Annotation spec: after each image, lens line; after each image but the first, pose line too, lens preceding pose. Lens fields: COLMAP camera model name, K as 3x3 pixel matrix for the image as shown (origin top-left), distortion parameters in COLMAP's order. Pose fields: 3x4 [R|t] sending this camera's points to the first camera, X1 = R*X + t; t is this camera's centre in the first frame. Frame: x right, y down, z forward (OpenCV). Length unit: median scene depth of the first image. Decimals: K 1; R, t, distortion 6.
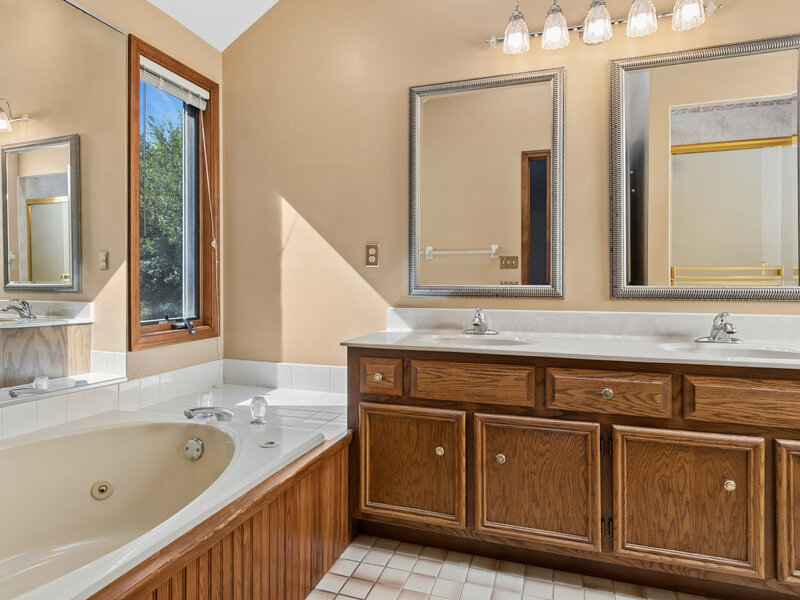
lens RADIAL K [[477.8, 0, 397.4], [0, 477.8, 294.9], [0, 0, 1]] dist [0.006902, 0.000724]
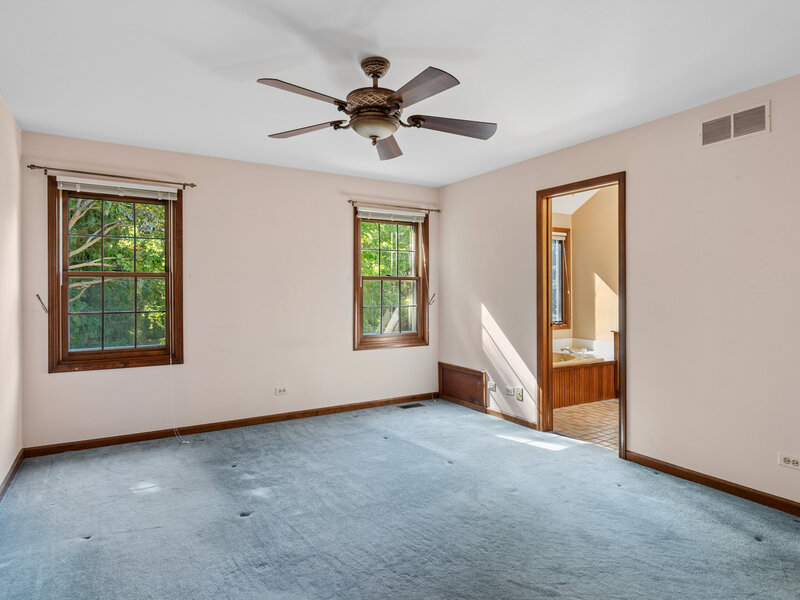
lens RADIAL K [[477.8, 0, 397.4], [0, 477.8, 294.9], [0, 0, 1]] dist [0.006902, 0.000724]
pose [[0.764637, -0.008098, -0.644411, 0.566690], [-0.002830, 0.999869, -0.015922, -0.048843], [0.644455, 0.013998, 0.764514, -1.551795]]
